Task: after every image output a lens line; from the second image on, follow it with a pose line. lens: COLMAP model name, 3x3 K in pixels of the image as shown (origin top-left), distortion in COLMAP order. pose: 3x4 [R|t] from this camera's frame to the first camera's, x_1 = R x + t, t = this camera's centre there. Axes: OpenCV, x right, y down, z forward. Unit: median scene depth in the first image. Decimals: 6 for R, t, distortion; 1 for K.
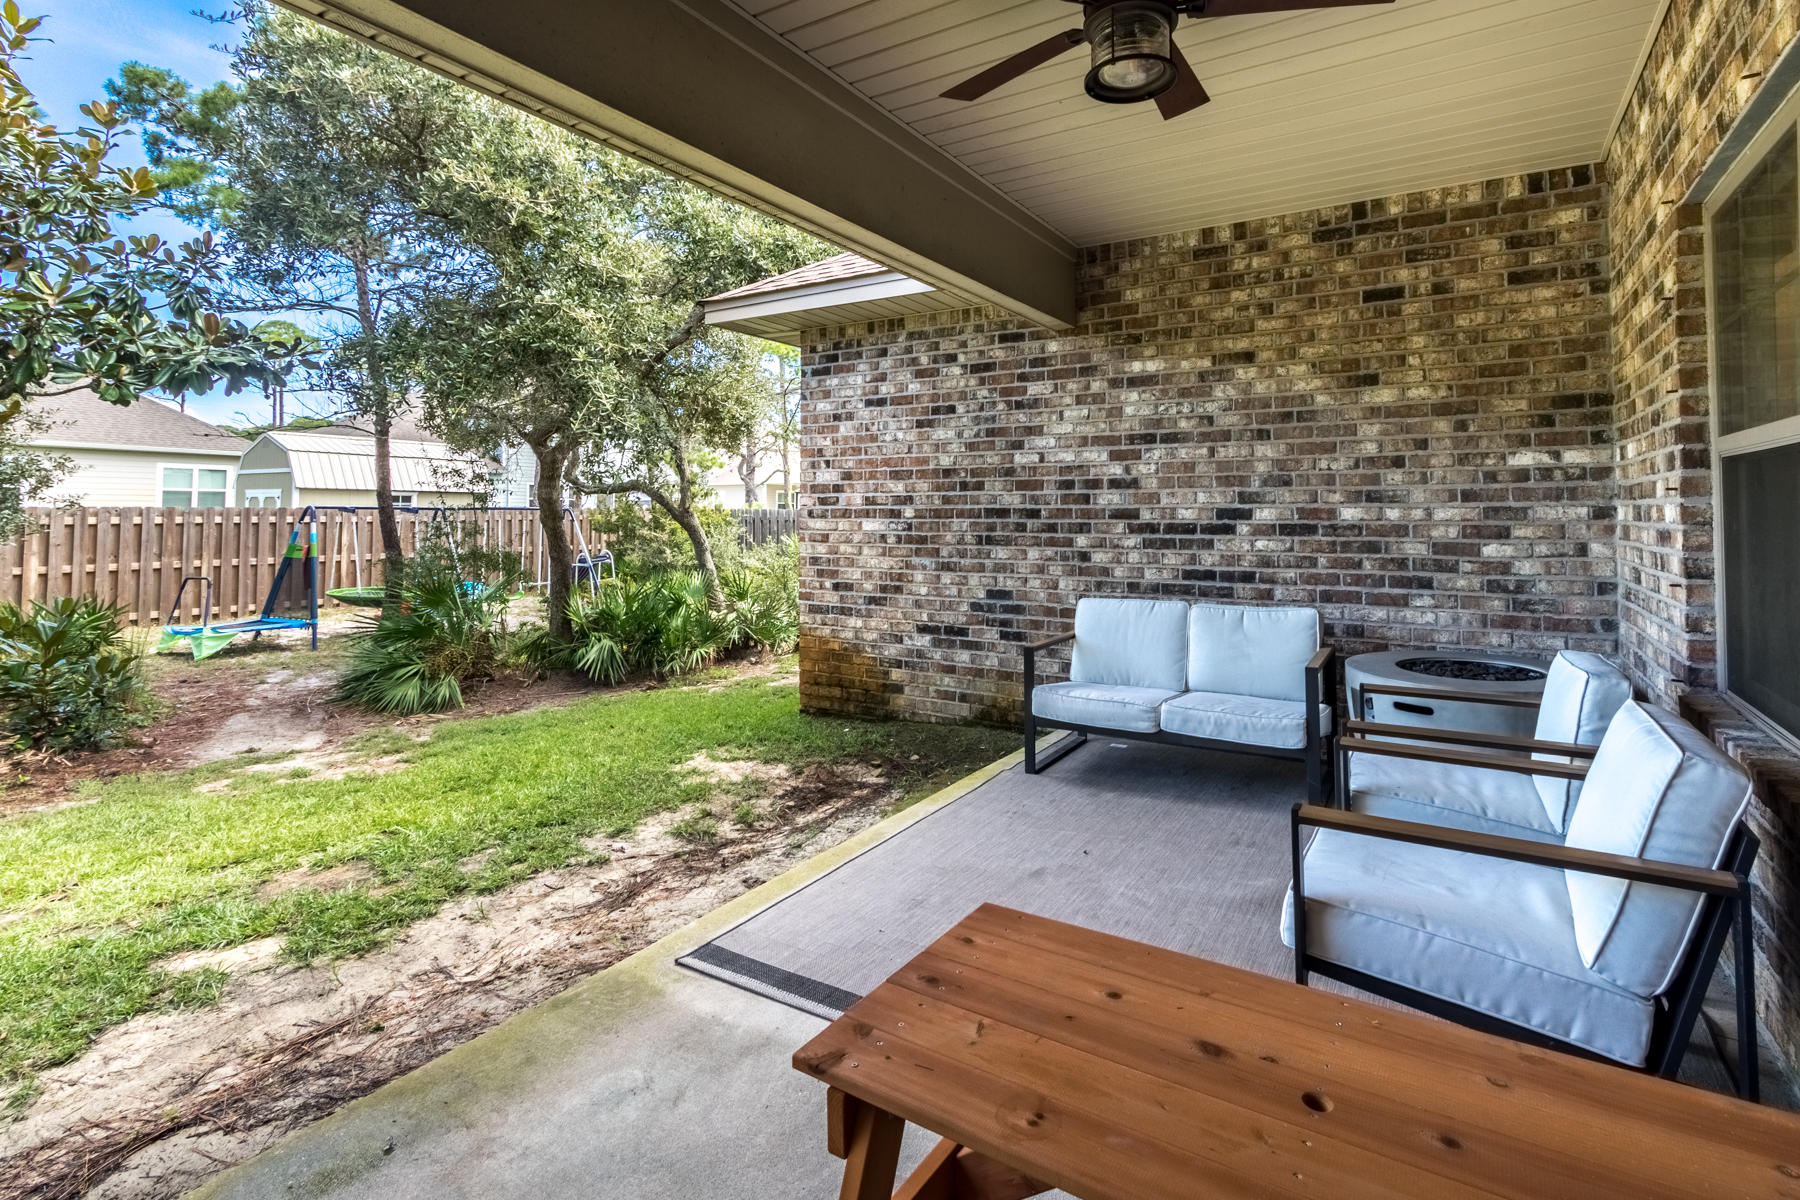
lens RADIAL K [[846.0, 0, 892.7], [0, 846.0, 487.3], [0, 0, 1]] dist [0.005858, -0.000304]
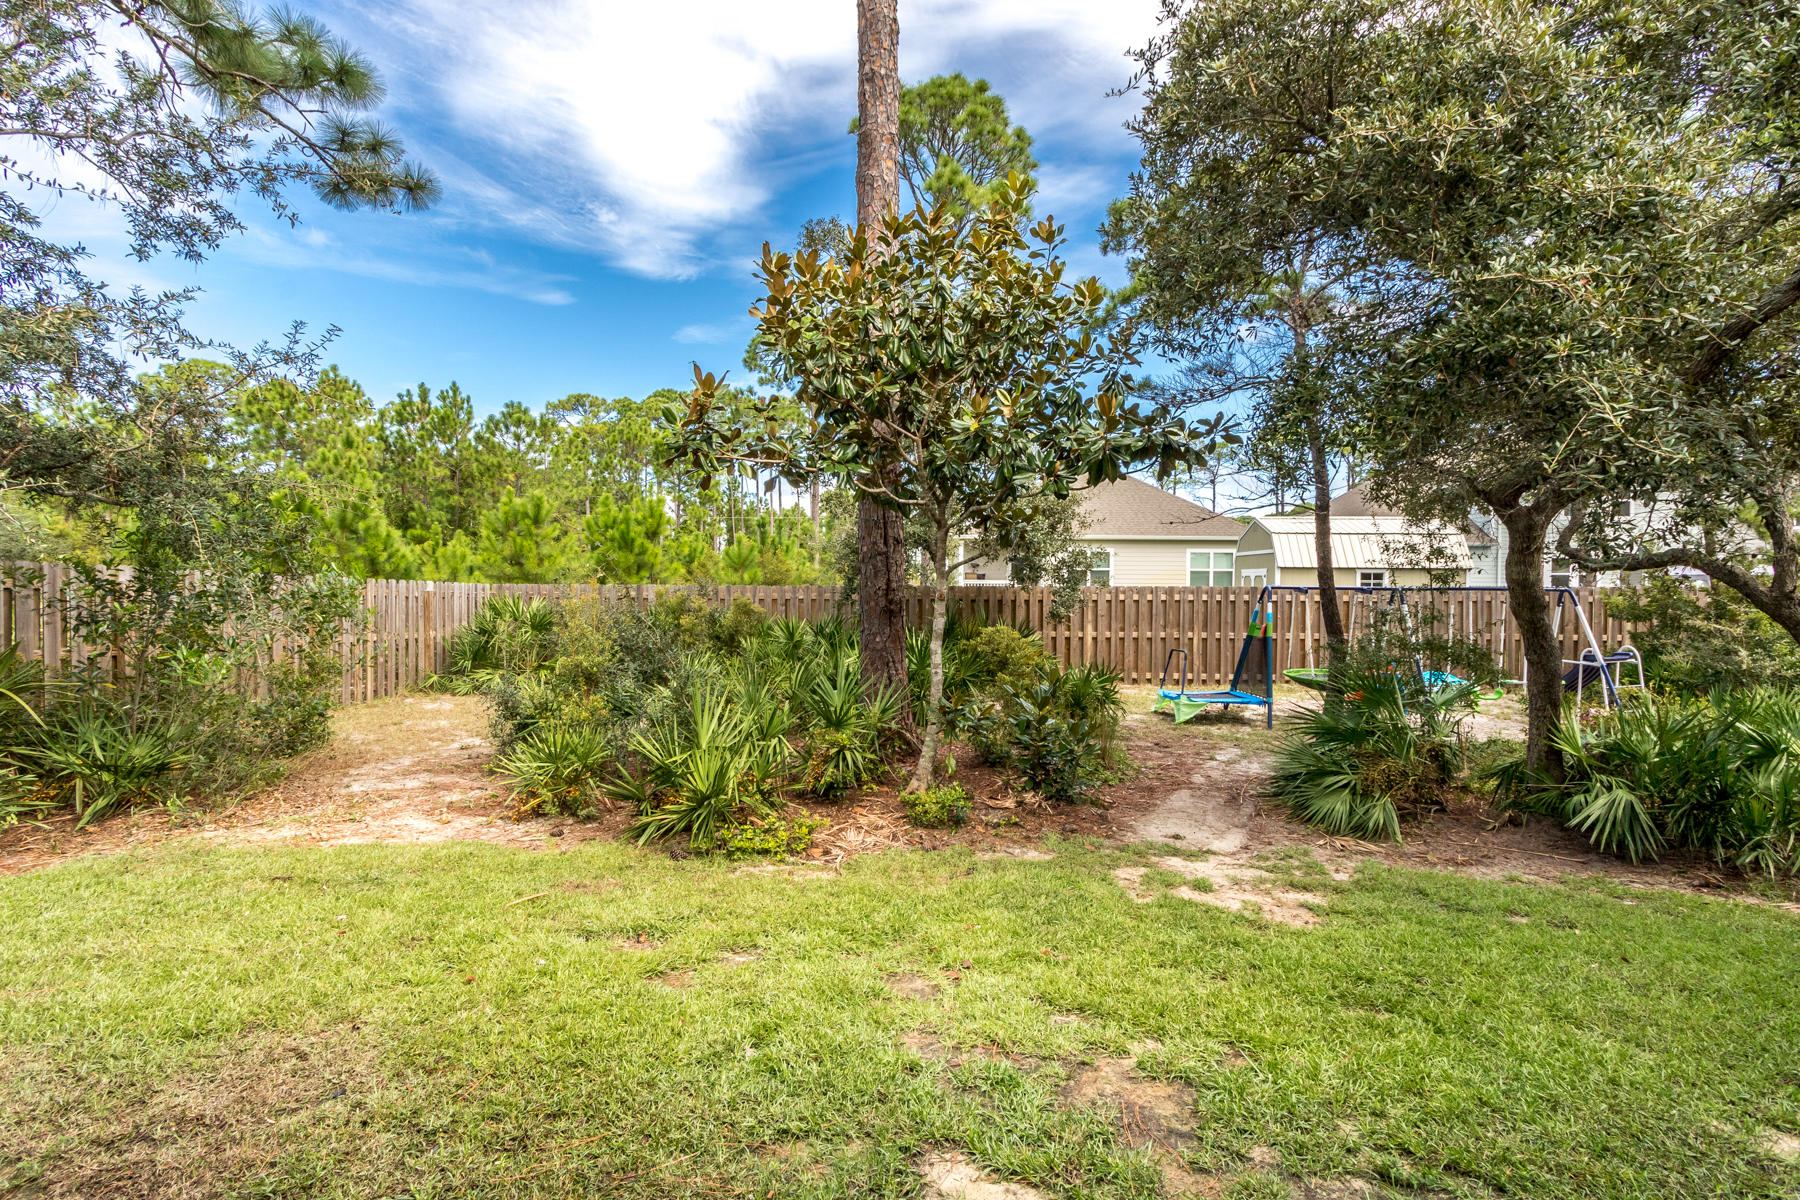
lens RADIAL K [[846.0, 0, 911.2], [0, 846.0, 599.4], [0, 0, 1]] dist [0.005858, -0.000304]
pose [[0.513781, 0.014181, -0.857804, -0.039583], [0.021851, 0.999323, 0.029608, -0.002200], [0.857643, -0.033955, 0.513123, 0.133434]]
